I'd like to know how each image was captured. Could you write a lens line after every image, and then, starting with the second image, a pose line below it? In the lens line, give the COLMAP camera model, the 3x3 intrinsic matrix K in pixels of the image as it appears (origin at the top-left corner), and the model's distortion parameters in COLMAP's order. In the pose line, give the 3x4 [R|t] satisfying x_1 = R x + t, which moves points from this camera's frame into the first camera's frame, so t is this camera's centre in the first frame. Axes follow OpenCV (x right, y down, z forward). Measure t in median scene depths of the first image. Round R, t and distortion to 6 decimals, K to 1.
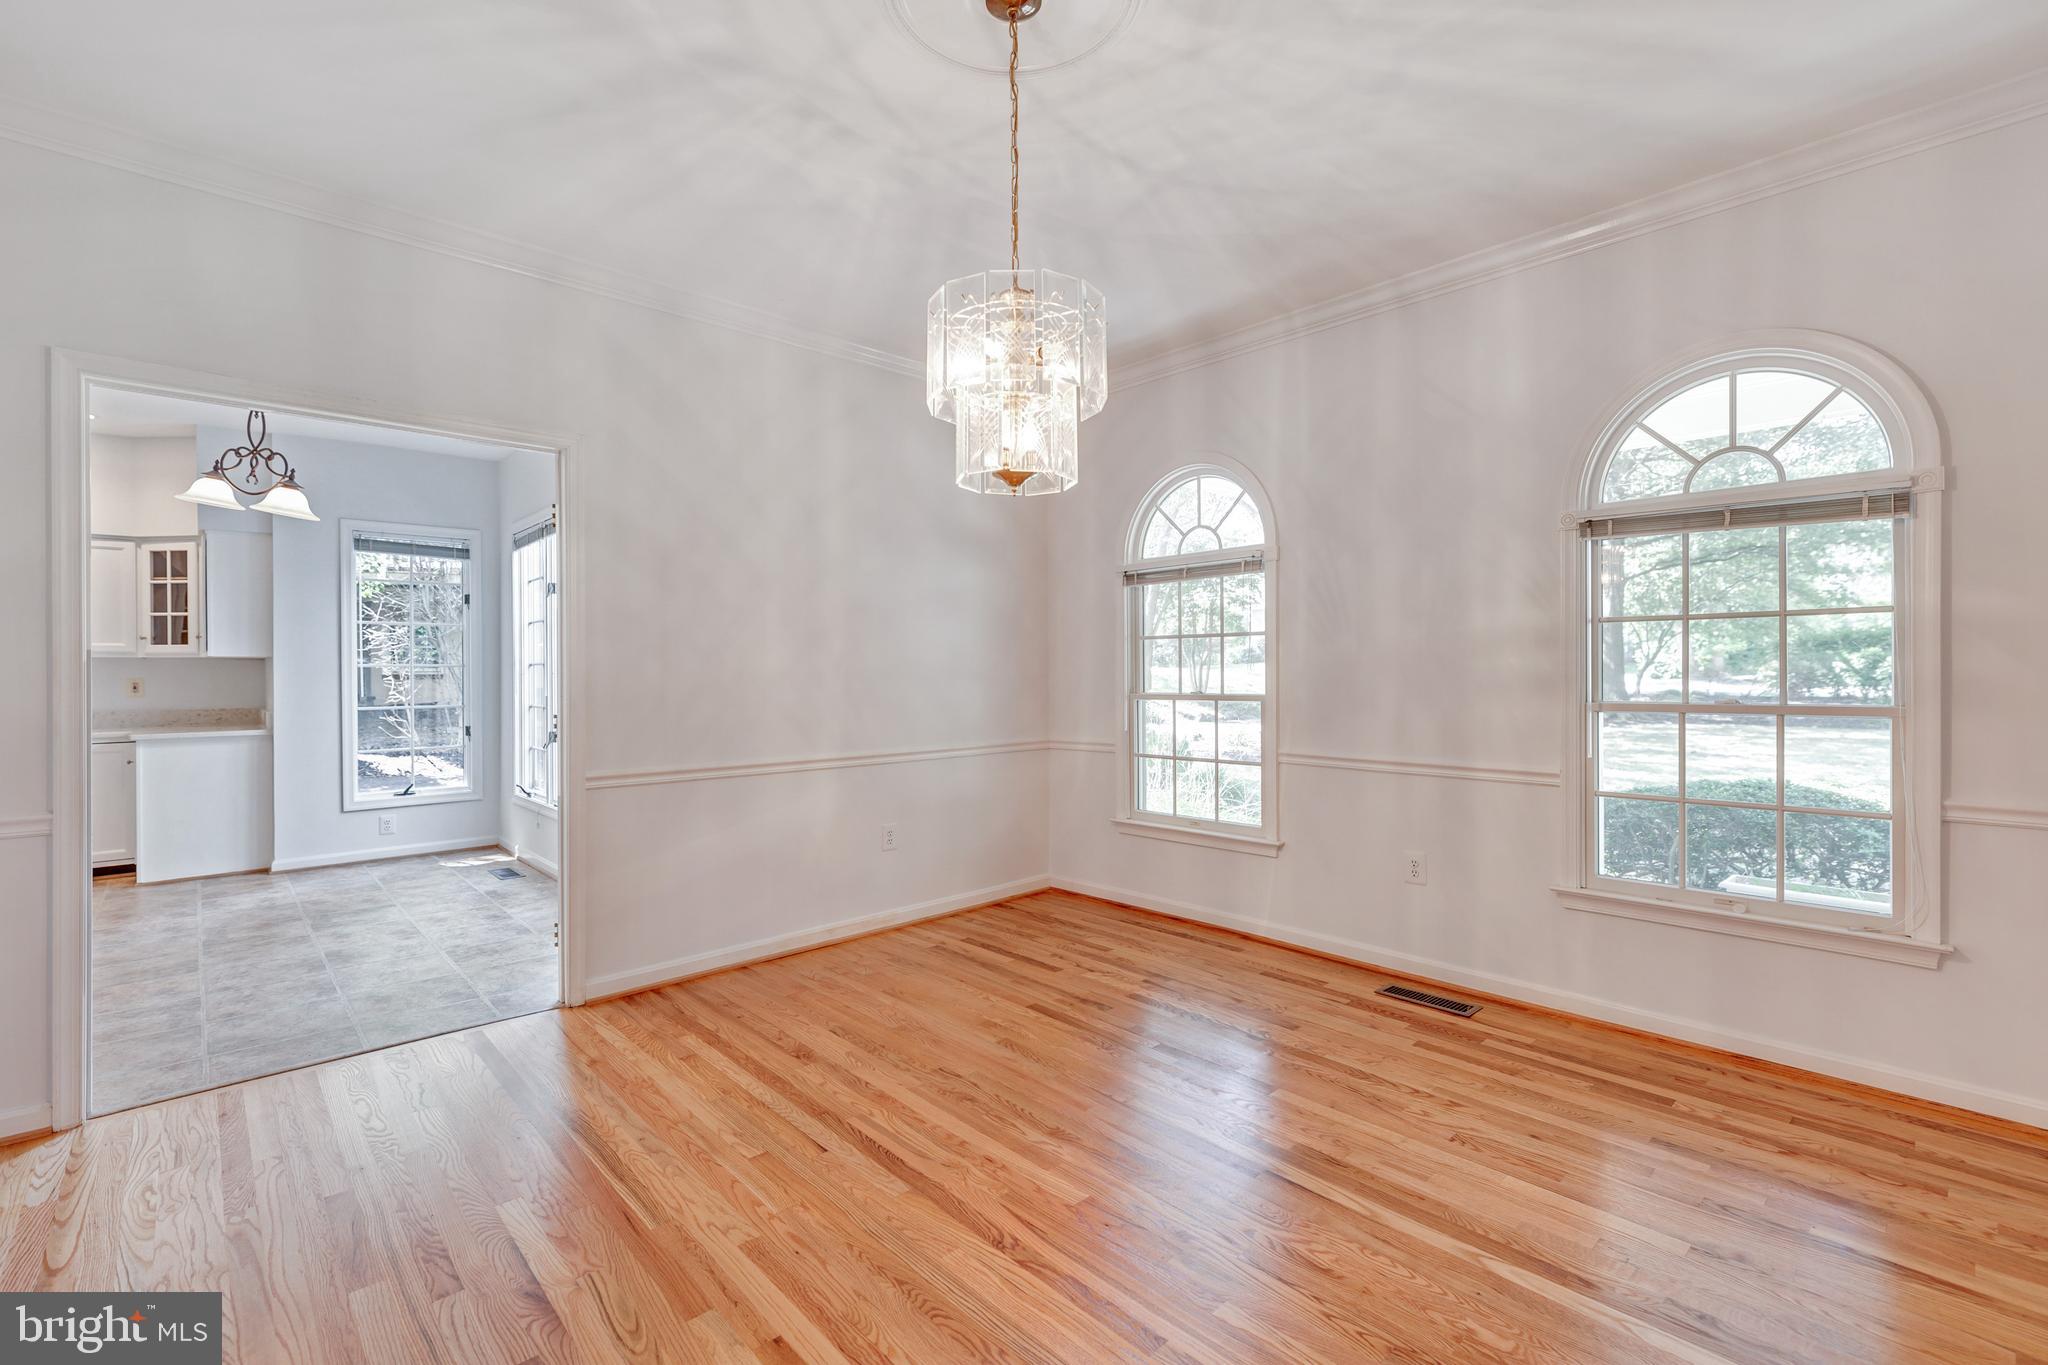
lens RADIAL K [[895.0, 0, 1019.3], [0, 895.0, 676.5], [0, 0, 1]] dist [-0.004479, -0.000267]
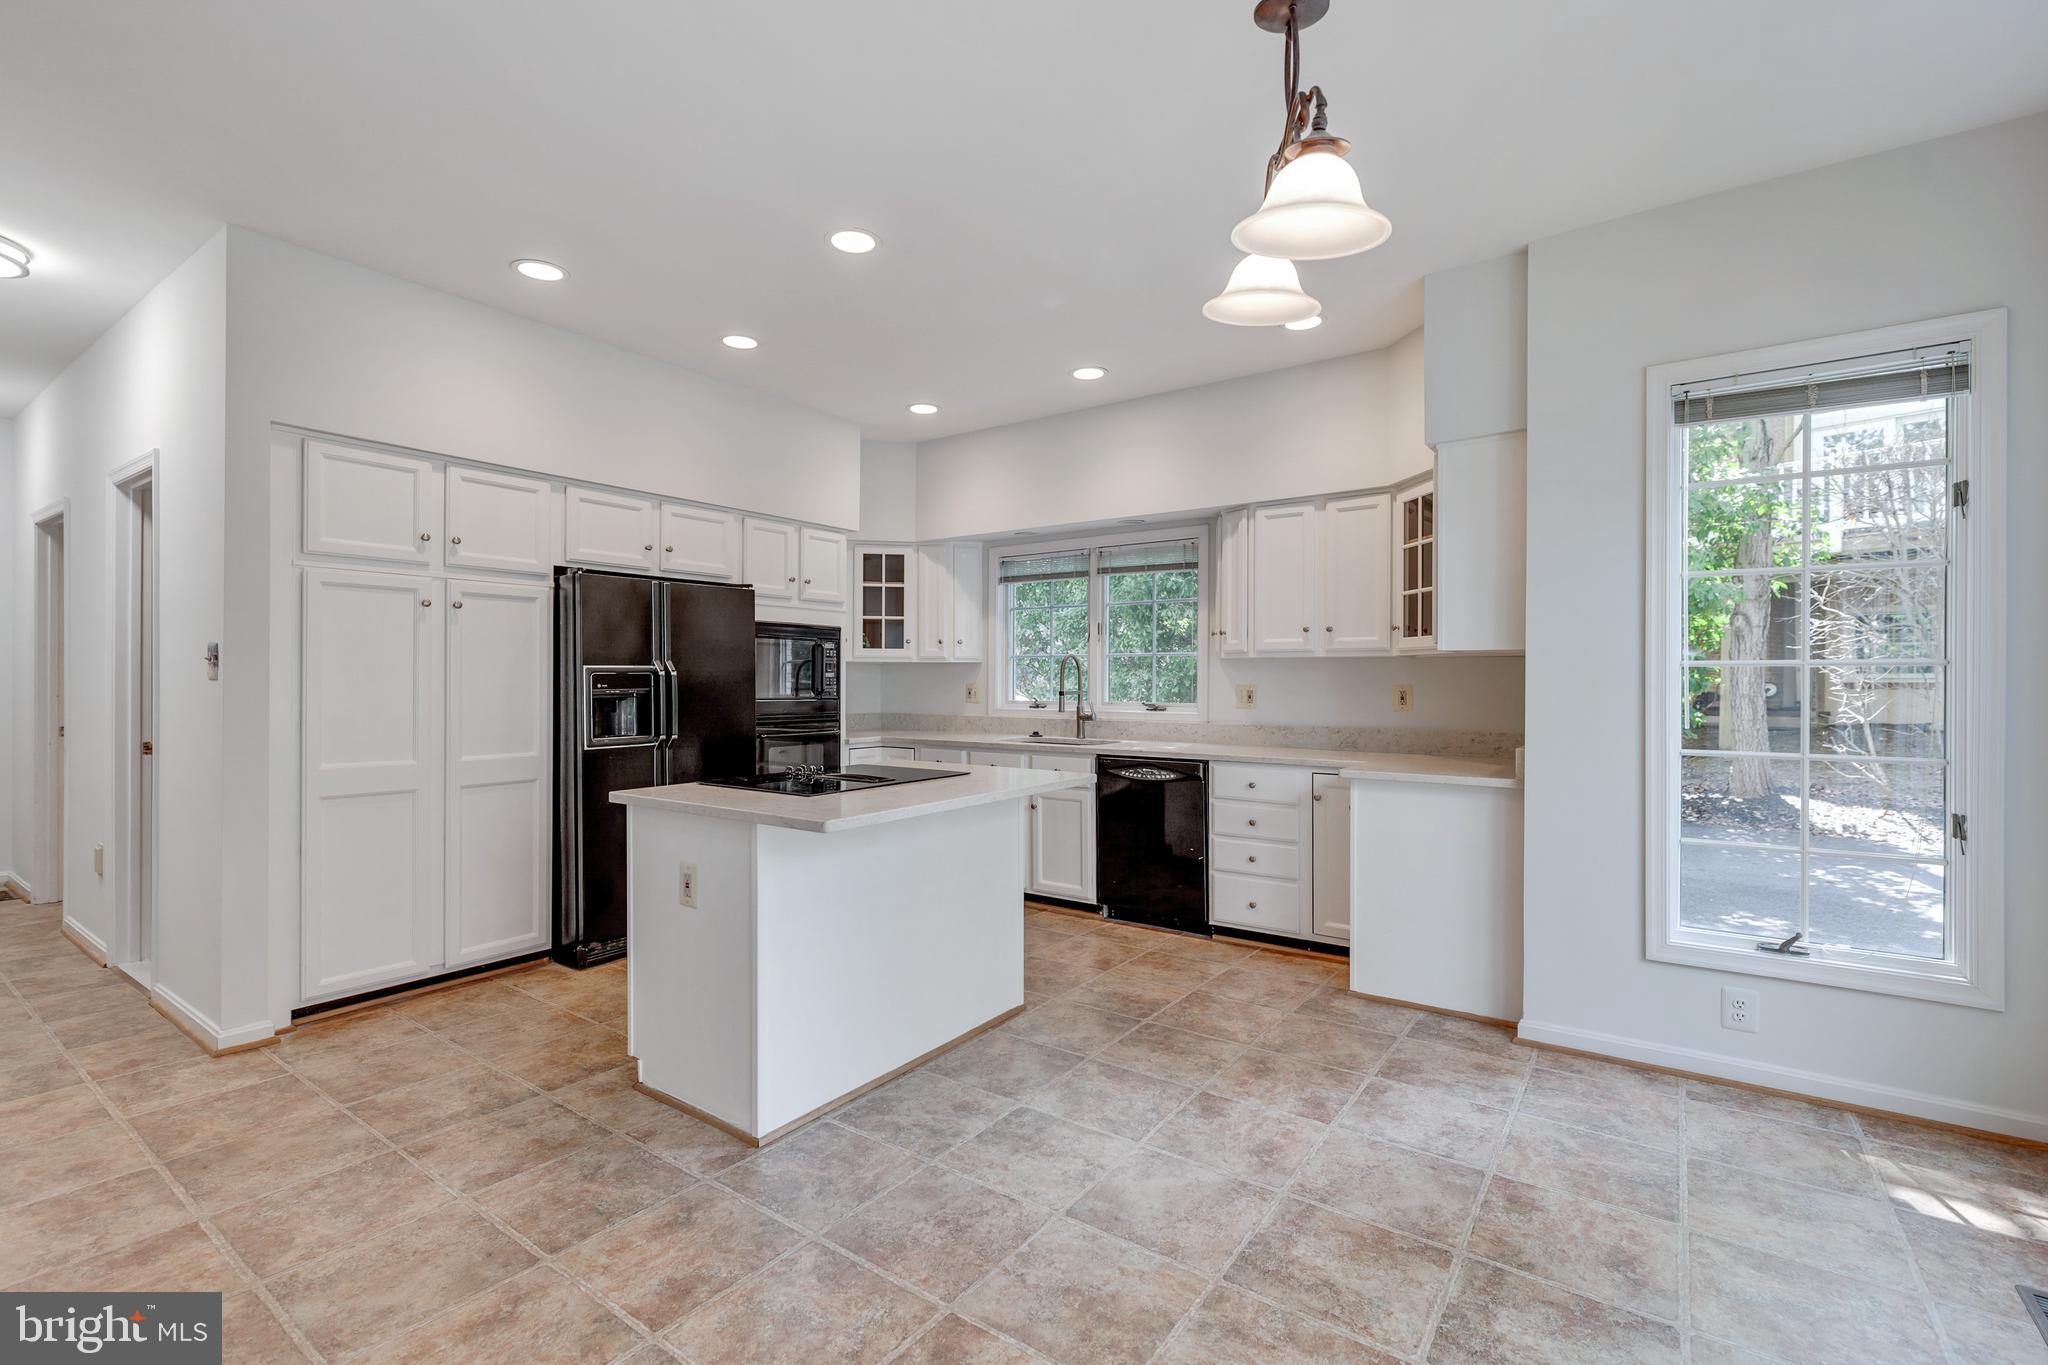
lens RADIAL K [[895.0, 0, 1020.7], [0, 895.0, 683.2], [0, 0, 1]] dist [-0.004479, -0.000267]
pose [[0.189652, 0.007287, -0.981824, -0.334900], [-0.008121, 0.999950, 0.005853, -0.001557], [0.981818, 0.006864, 0.189701, 0.559309]]
